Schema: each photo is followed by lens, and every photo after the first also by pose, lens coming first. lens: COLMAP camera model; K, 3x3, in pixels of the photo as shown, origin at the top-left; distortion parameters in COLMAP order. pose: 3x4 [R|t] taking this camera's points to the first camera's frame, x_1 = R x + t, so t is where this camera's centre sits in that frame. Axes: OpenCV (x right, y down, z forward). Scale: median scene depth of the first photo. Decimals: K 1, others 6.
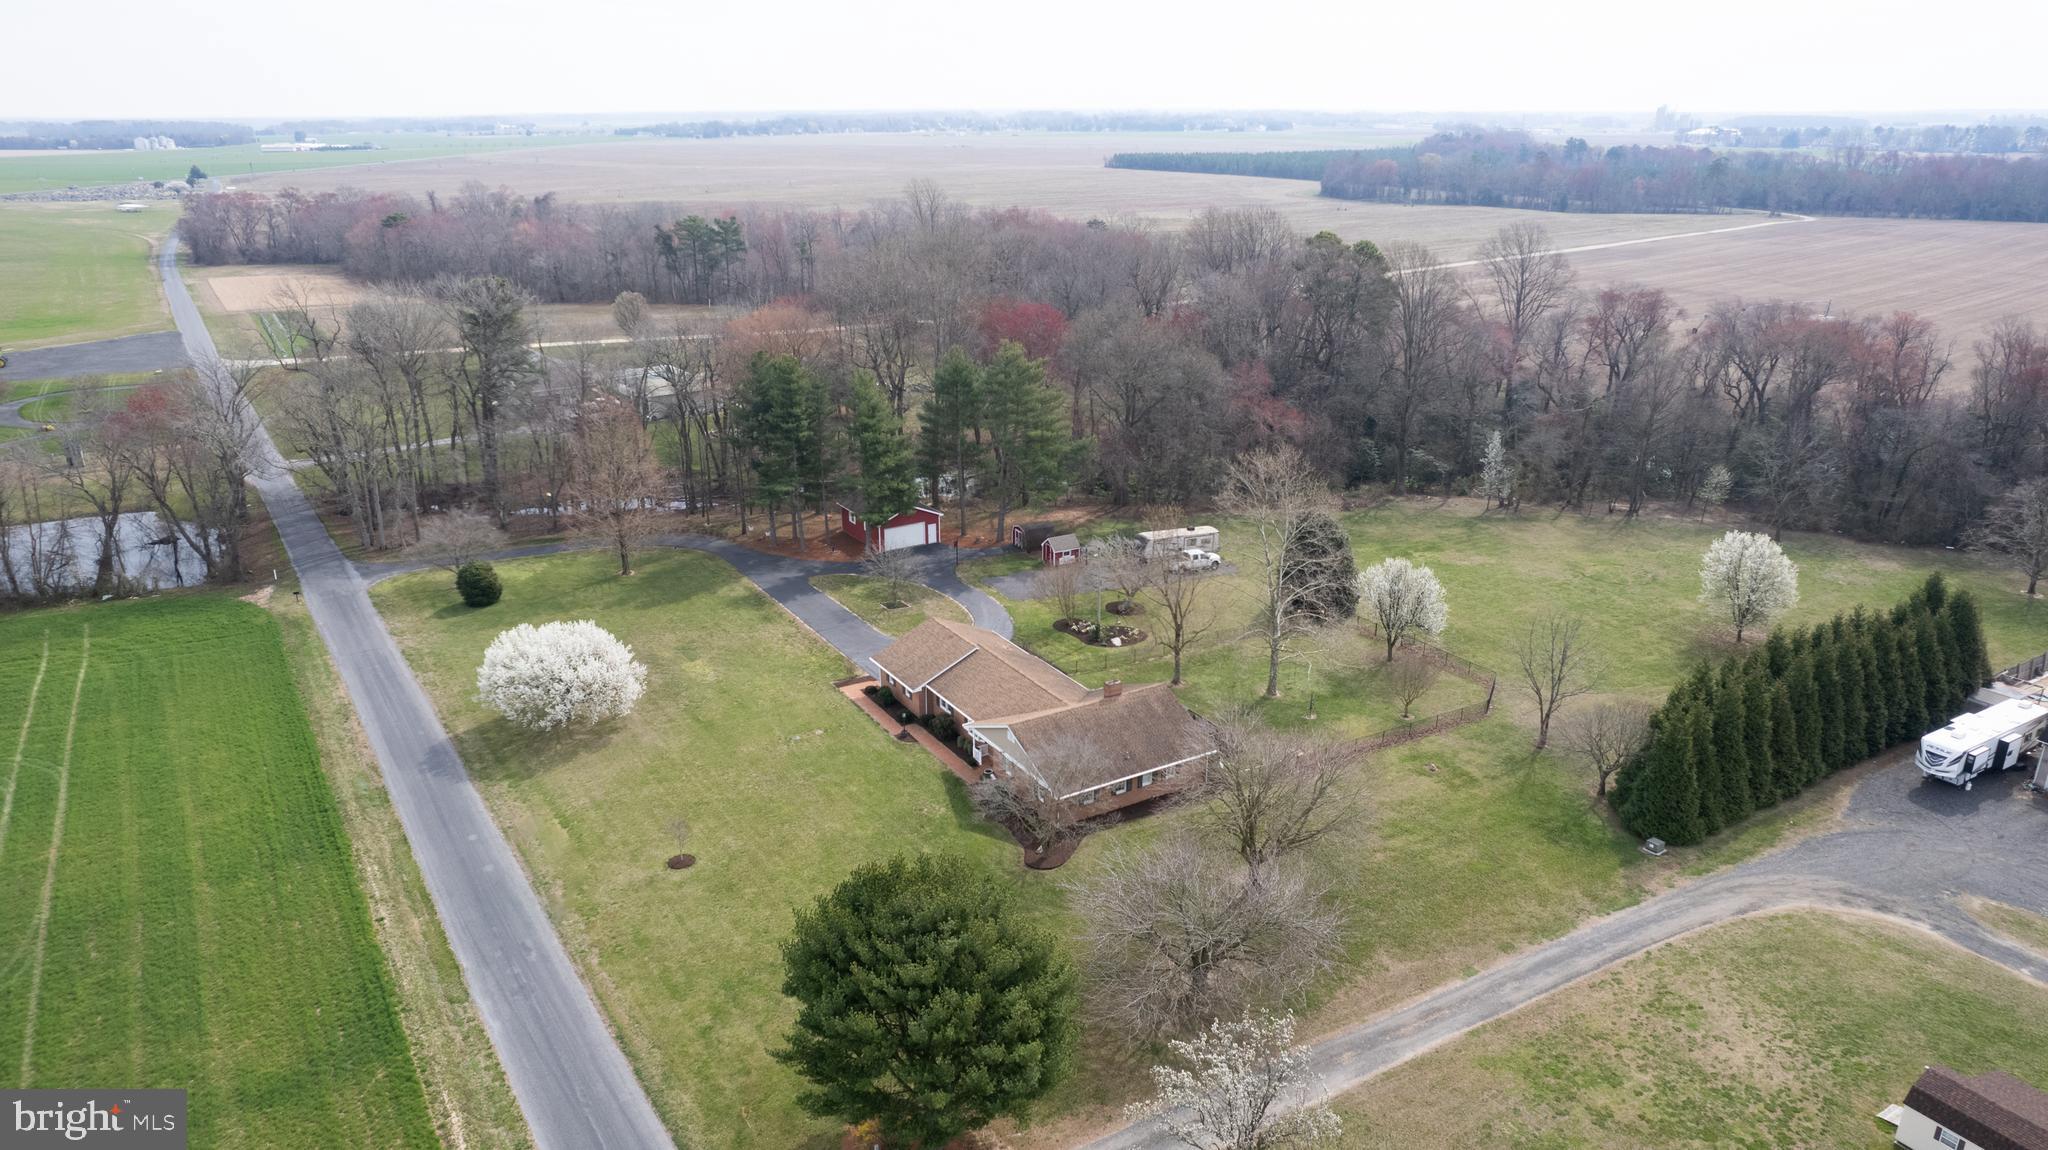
lens RADIAL K [[1321.3, 0, 1014.7], [0, 1321.3, 585.1], [0, 0, 1]] dist [-0.078041, 0.072413]
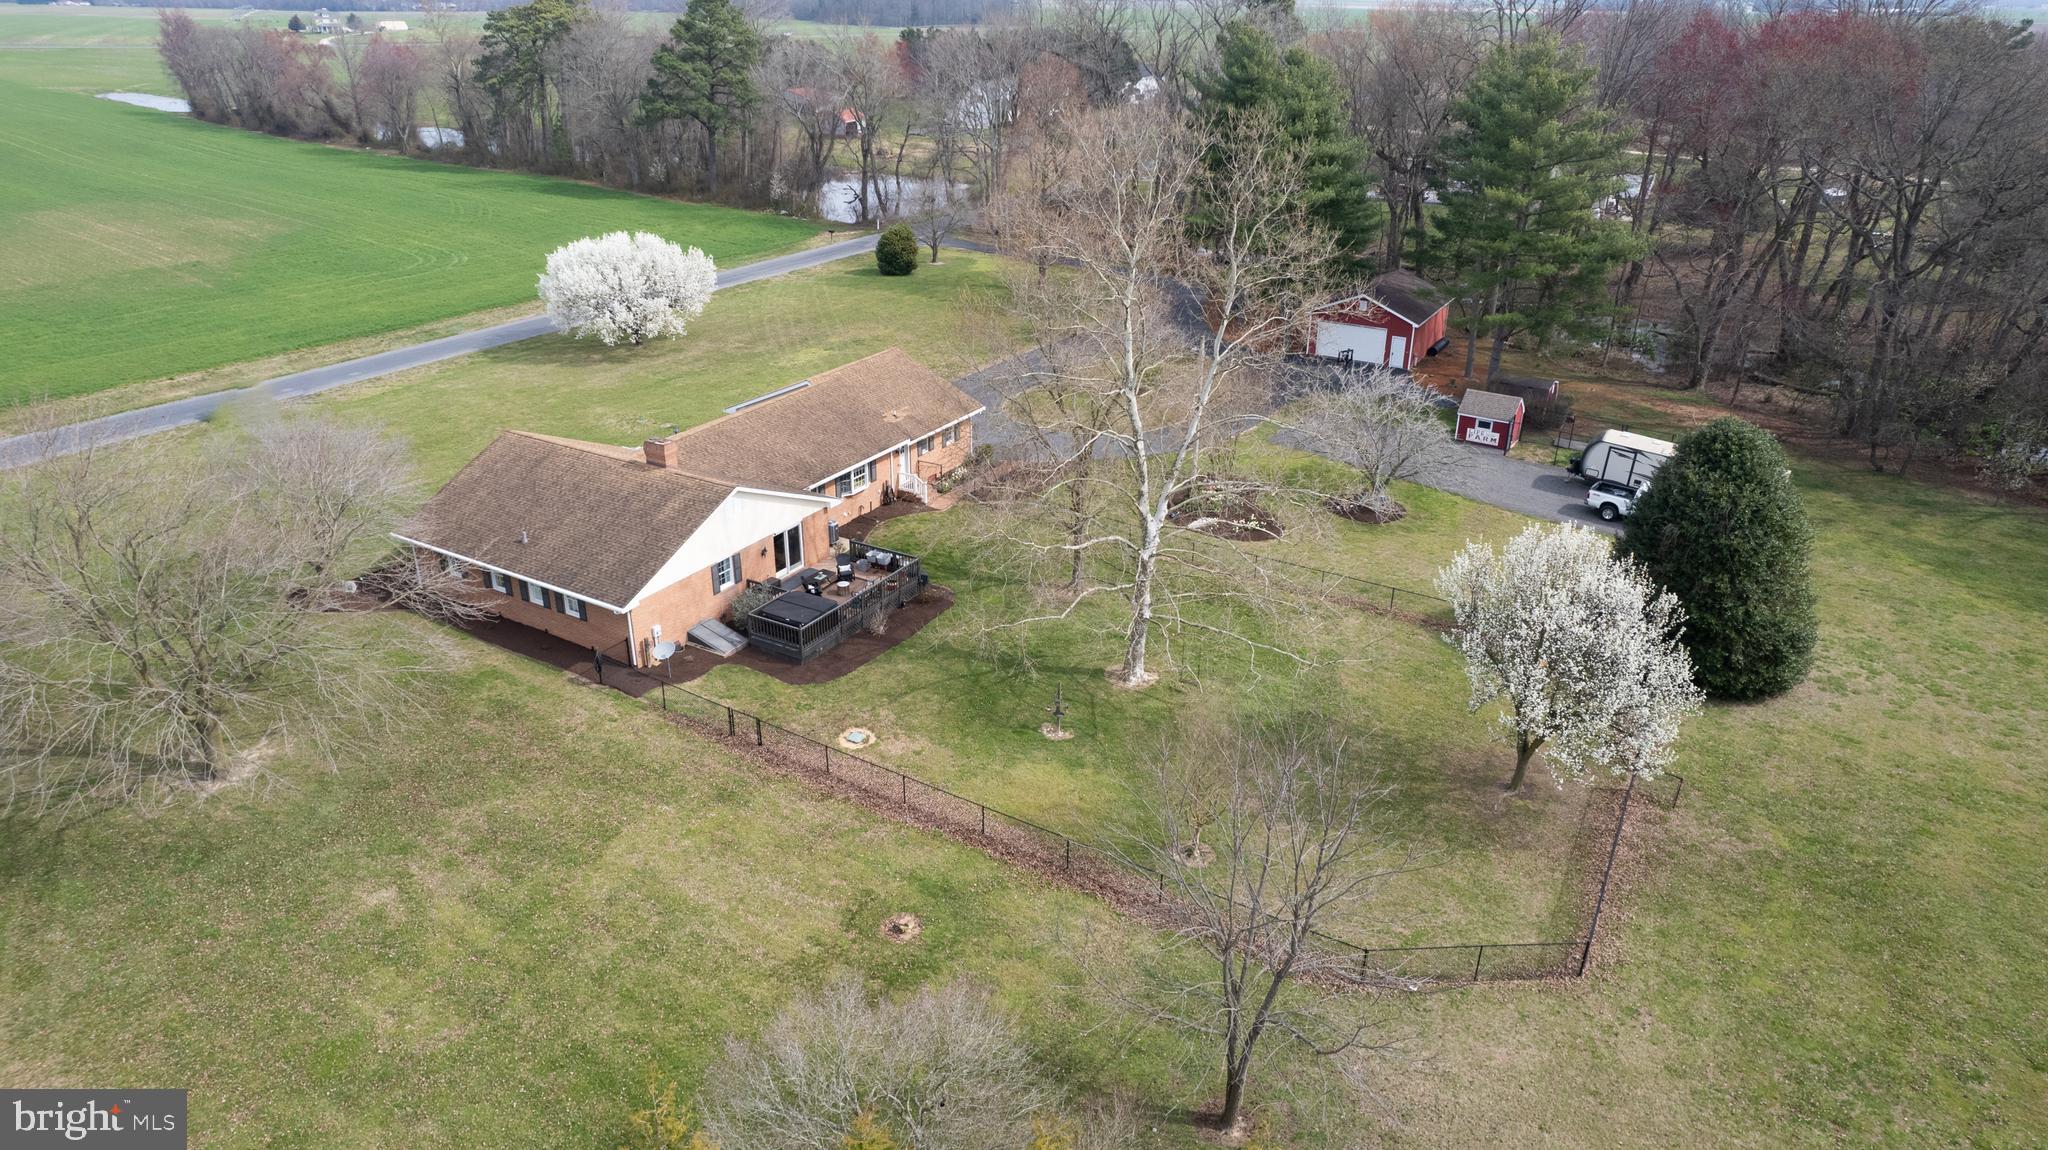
lens RADIAL K [[1308.5, 0, 1014.0], [0, 1308.5, 583.9], [0, 0, 1]] dist [-0.077591, 0.072995]
pose [[0.472114, 0.376725, -0.796986, 0.387562], [-0.311401, 0.917070, 0.249021, -0.035203], [0.824705, 0.130616, 0.550274, 0.524686]]
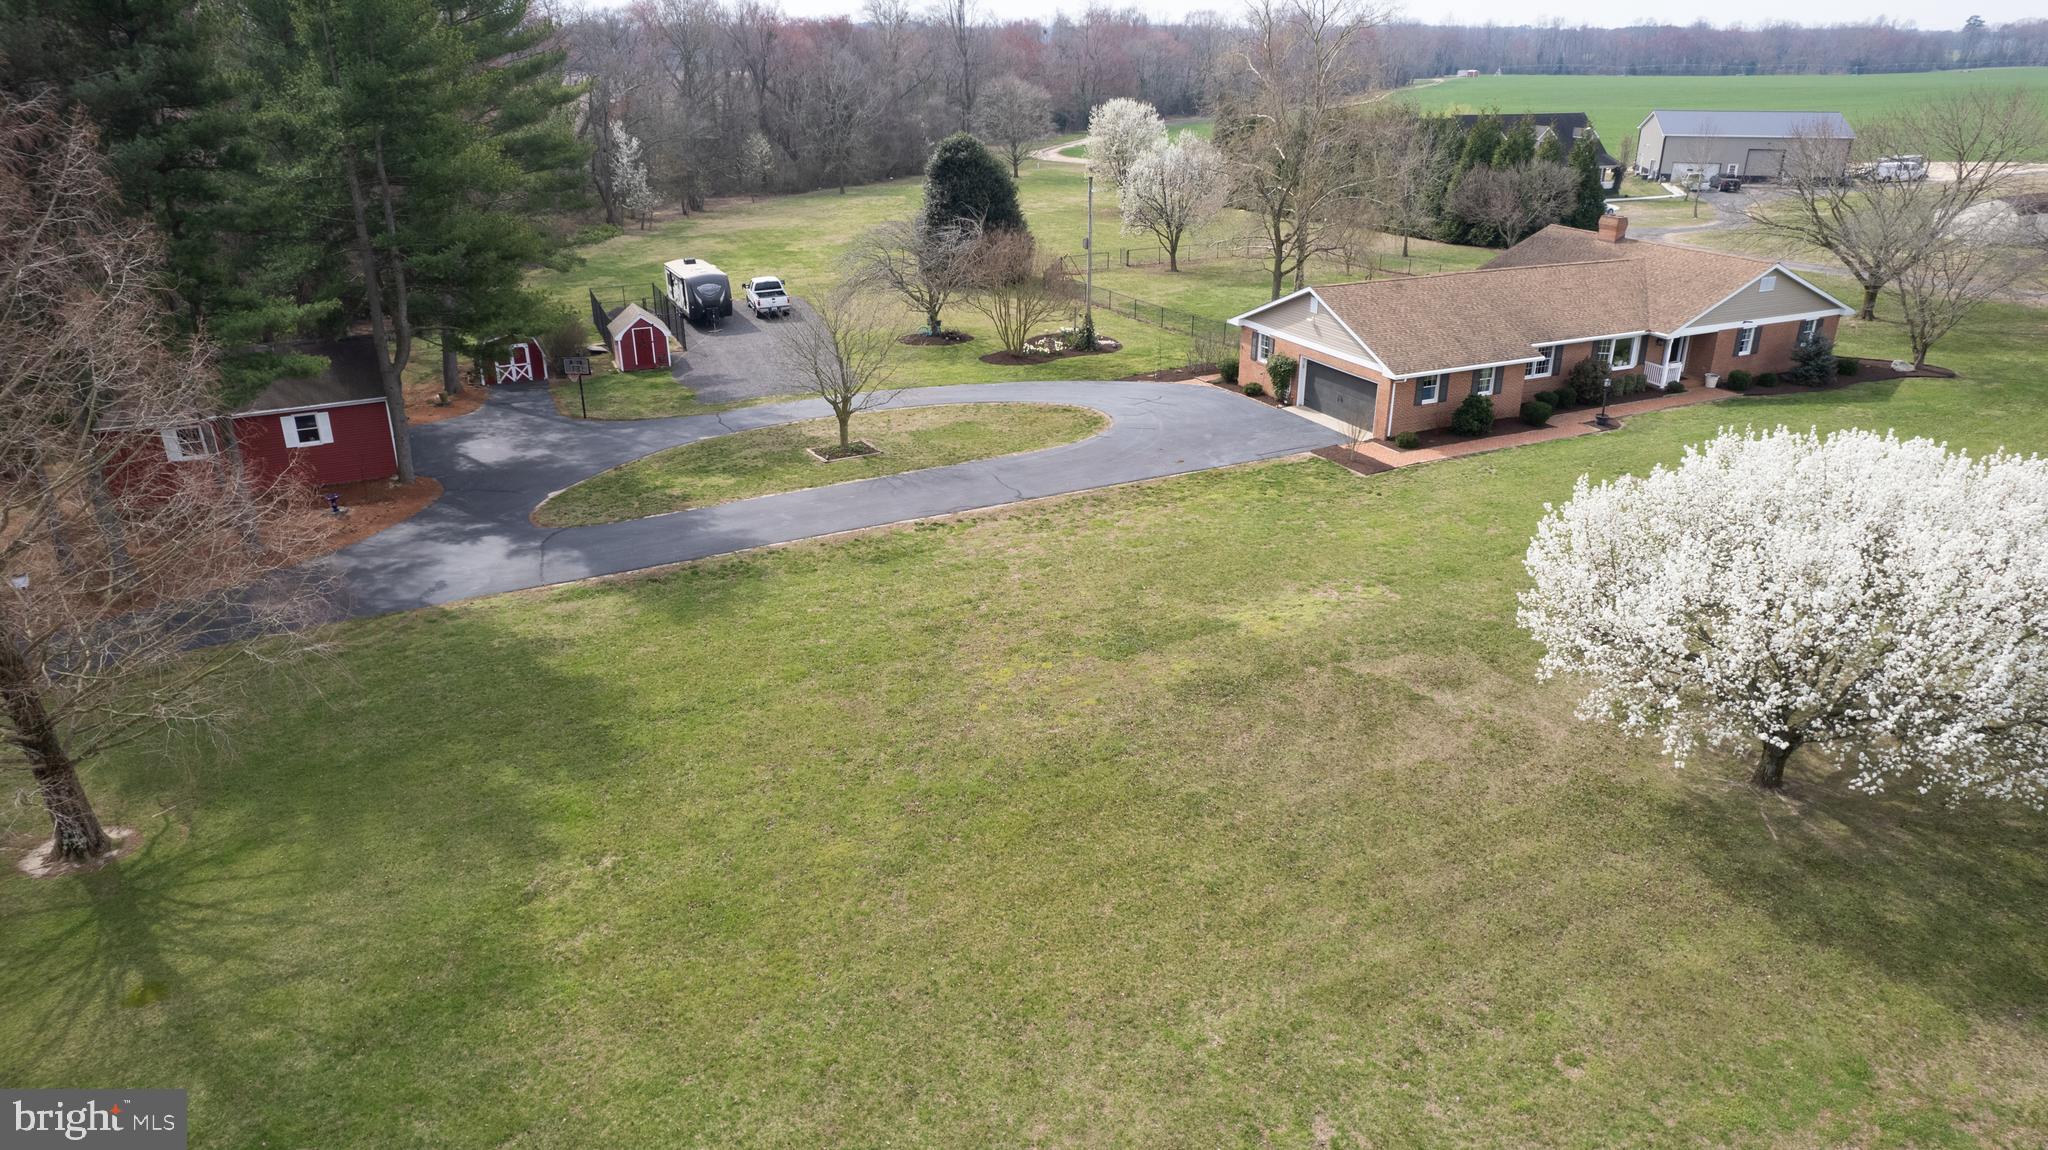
lens RADIAL K [[1321.3, 0, 1014.7], [0, 1321.3, 585.1], [0, 0, 1]] dist [-0.078041, 0.072413]
pose [[0.100173, -0.383527, 0.918081, -0.417189], [0.343616, 0.879285, 0.329828, -0.056598], [-0.933752, 0.282427, 0.219866, 0.758915]]
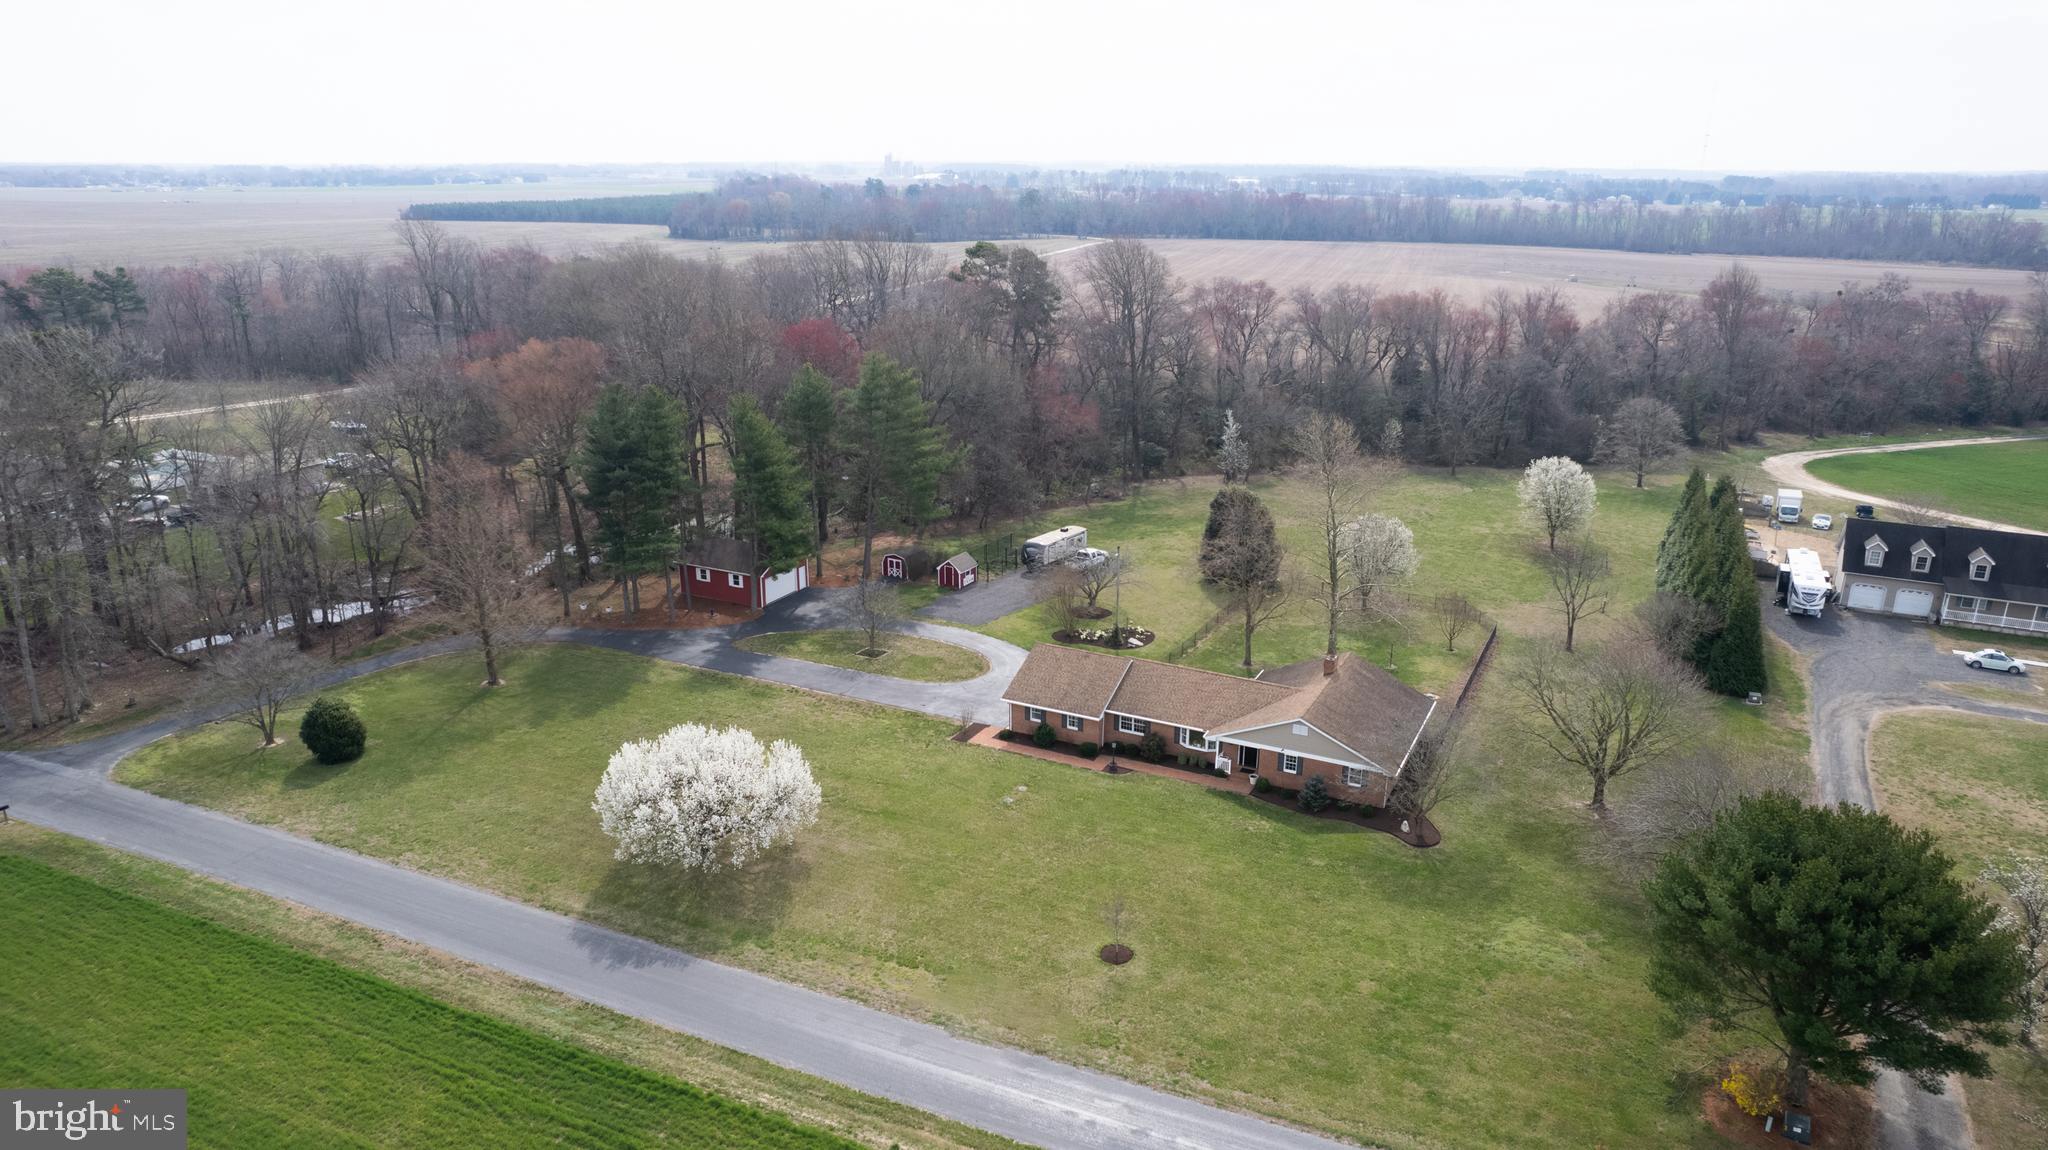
lens RADIAL K [[1308.5, 0, 1014.0], [0, 1308.5, 583.9], [0, 0, 1]] dist [-0.077591, 0.072995]
pose [[0.850399, -0.156535, 0.502314, -0.381610], [0.174247, 0.984631, 0.011844, -0.020736], [-0.496448, 0.077455, 0.864604, 0.175709]]
